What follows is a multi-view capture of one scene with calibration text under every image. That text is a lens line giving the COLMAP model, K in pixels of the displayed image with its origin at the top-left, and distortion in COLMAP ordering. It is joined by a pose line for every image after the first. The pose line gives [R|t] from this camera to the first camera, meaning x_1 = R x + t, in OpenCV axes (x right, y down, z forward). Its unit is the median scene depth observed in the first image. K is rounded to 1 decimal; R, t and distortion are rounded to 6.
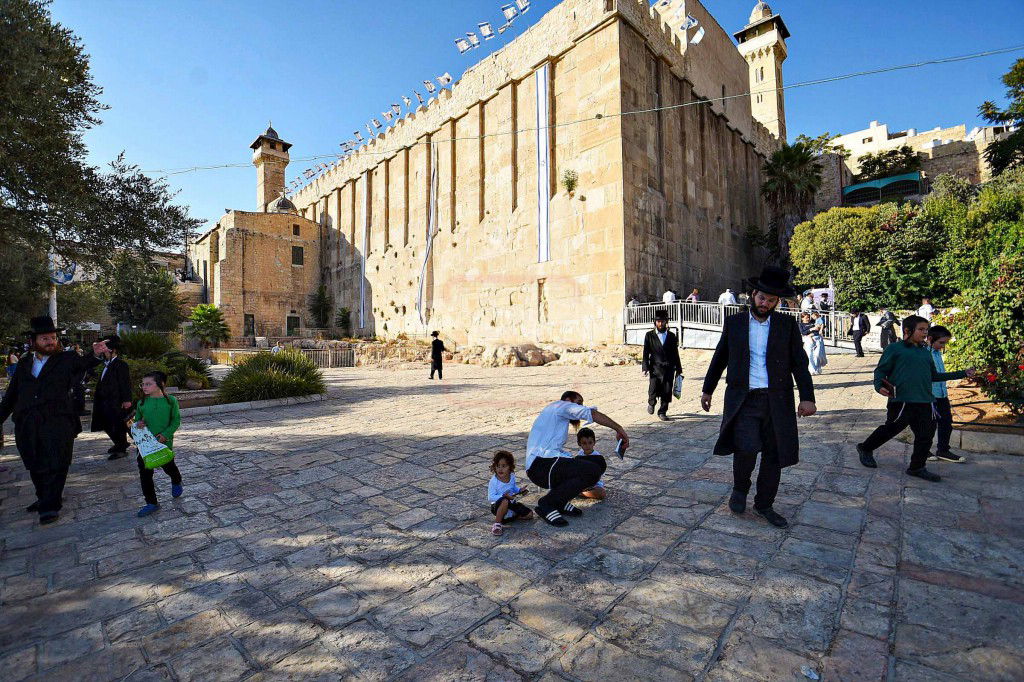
lens RADIAL K [[432.0, 0, 512.0], [0, 432.0, 341.0], [0, 0, 1]] dist [-0.002033, -0.012803]
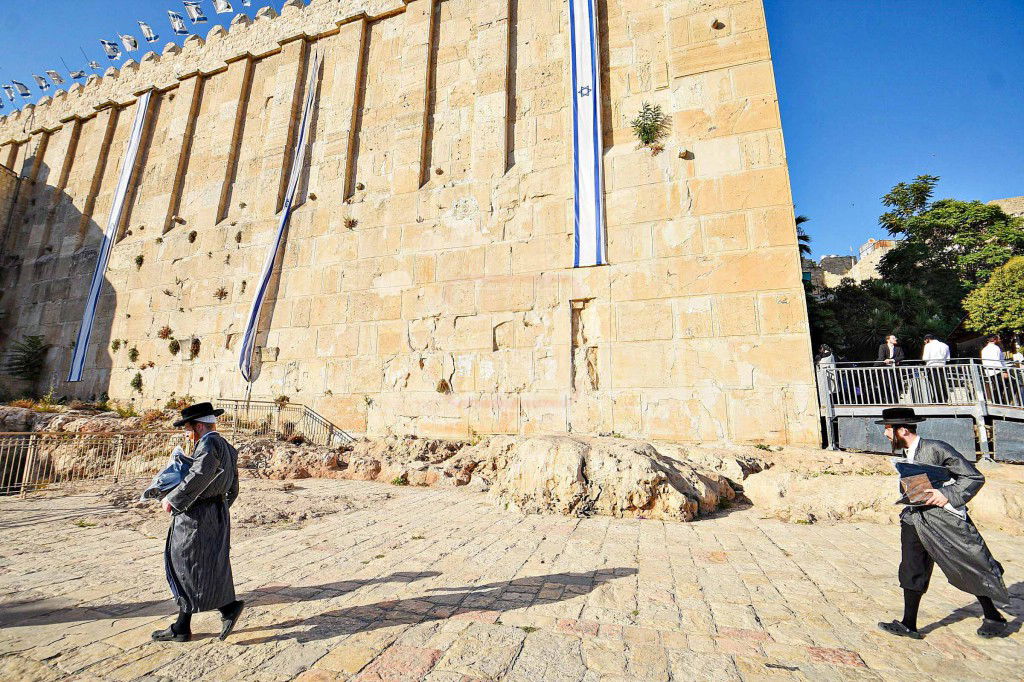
lens RADIAL K [[432.0, 0, 512.0], [0, 432.0, 341.0], [0, 0, 1]] dist [-0.002033, -0.012803]
pose [[0.896372, 0.113065, 0.428641, -0.163778], [-0.035604, 0.982165, -0.184617, -0.005717], [-0.441870, 0.150225, 0.884411, 0.498257]]
